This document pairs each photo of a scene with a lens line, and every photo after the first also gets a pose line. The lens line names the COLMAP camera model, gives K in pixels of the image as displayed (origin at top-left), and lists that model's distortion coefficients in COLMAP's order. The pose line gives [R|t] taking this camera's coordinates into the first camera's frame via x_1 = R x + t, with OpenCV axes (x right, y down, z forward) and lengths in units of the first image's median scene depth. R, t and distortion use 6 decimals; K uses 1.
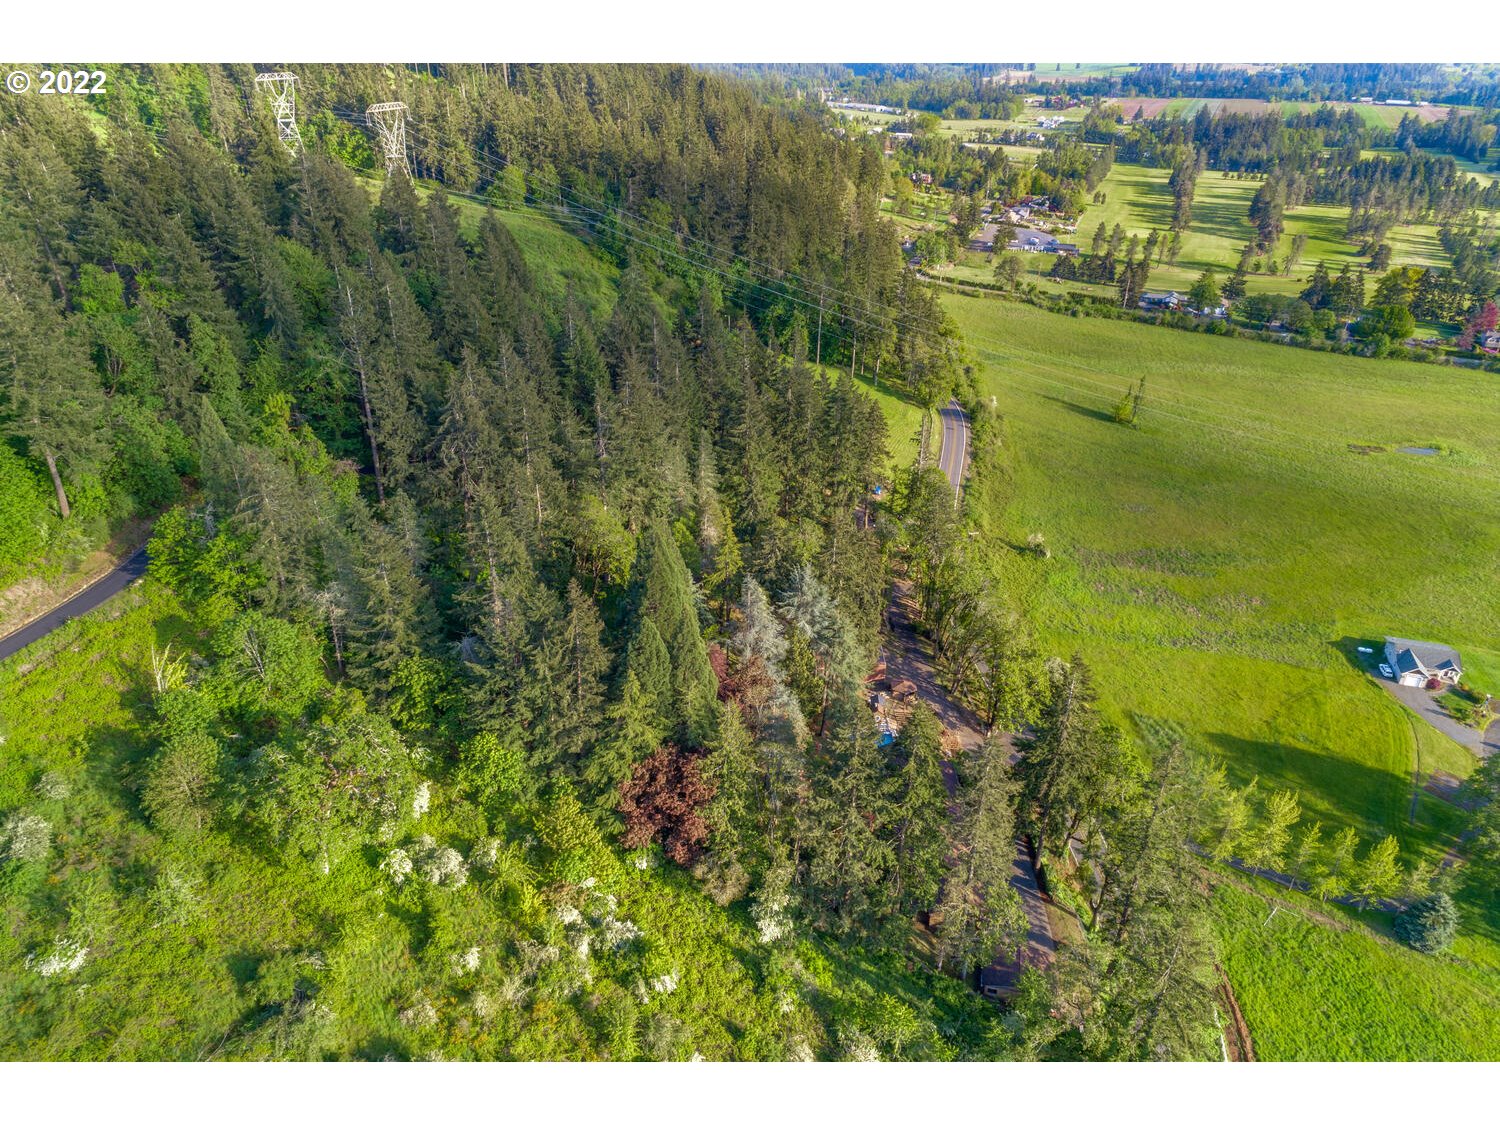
lens RADIAL K [[996.5, 0, 750.0], [0, 996.5, 562.5], [0, 0, 1]] dist [0.018615, 0.034395]
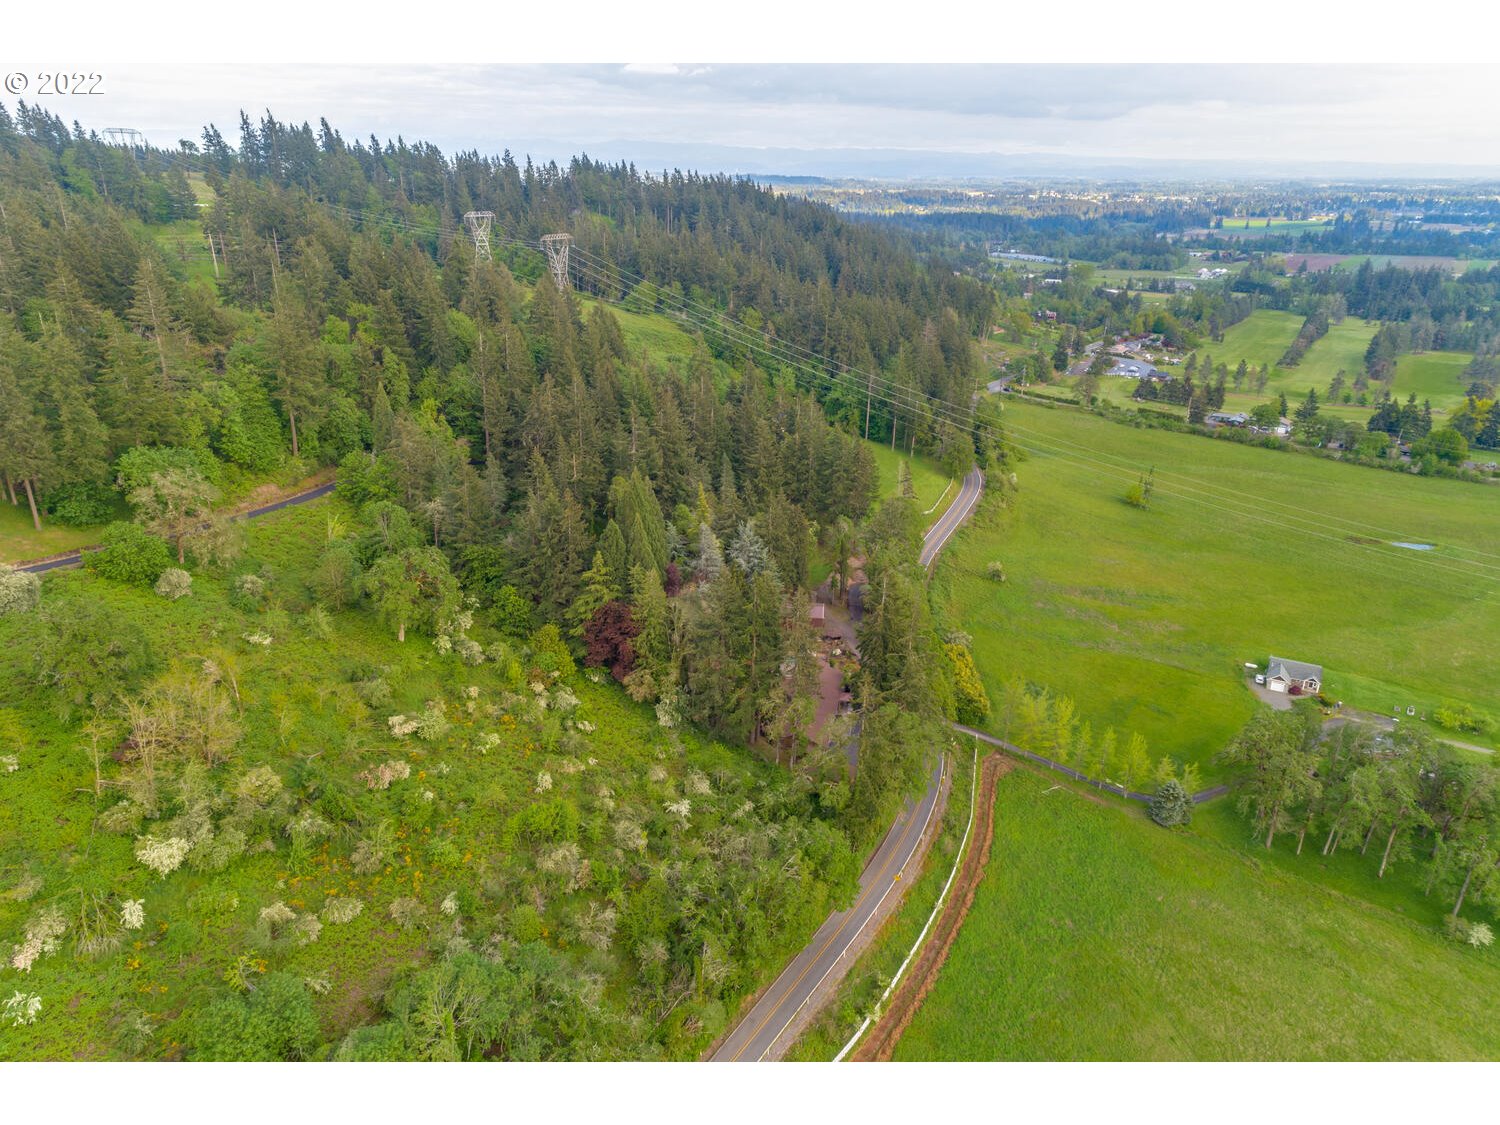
lens RADIAL K [[996.5, 0, 750.0], [0, 996.5, 562.5], [0, 0, 1]] dist [0.018615, 0.034395]
pose [[0.982763, 0.069661, -0.171245, 0.141851], [-0.091589, 0.988087, -0.123678, 0.109293], [0.160589, 0.137231, 0.977435, -0.186194]]
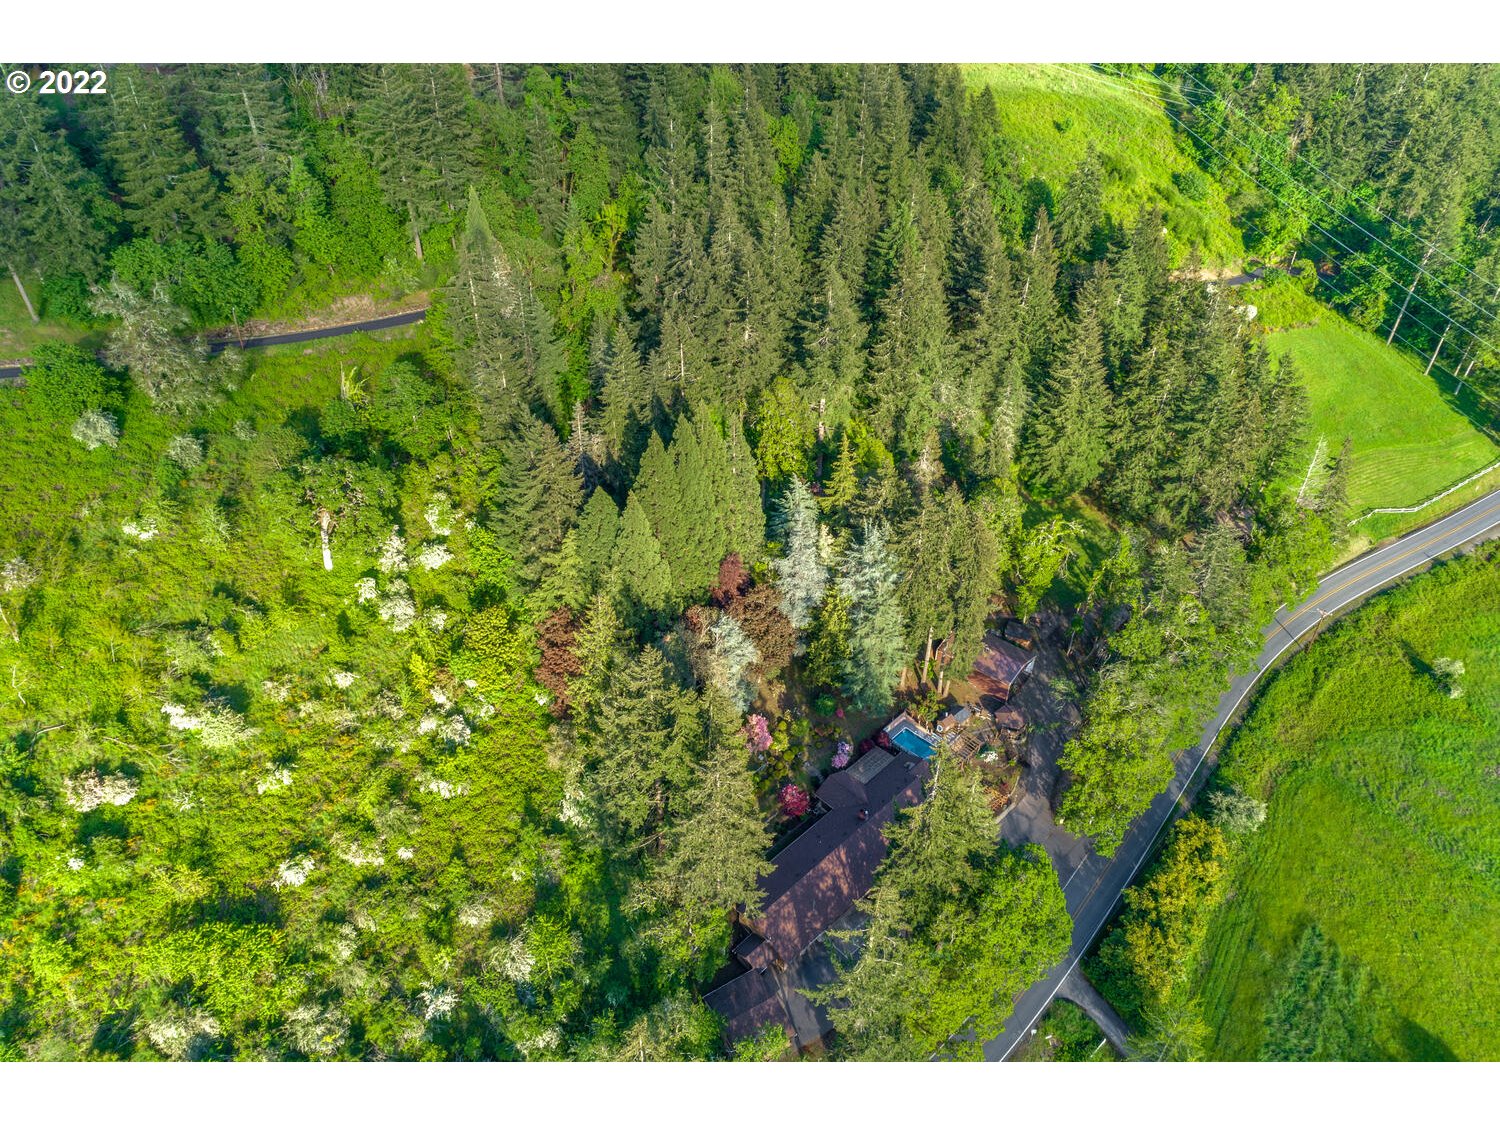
lens RADIAL K [[996.5, 0, 750.0], [0, 996.5, 562.5], [0, 0, 1]] dist [0.018615, 0.034395]
pose [[0.709596, 0.422058, -0.564216, 0.219482], [-0.349118, 0.906150, 0.238766, -0.061851], [0.612038, 0.027550, 0.790349, 0.104445]]
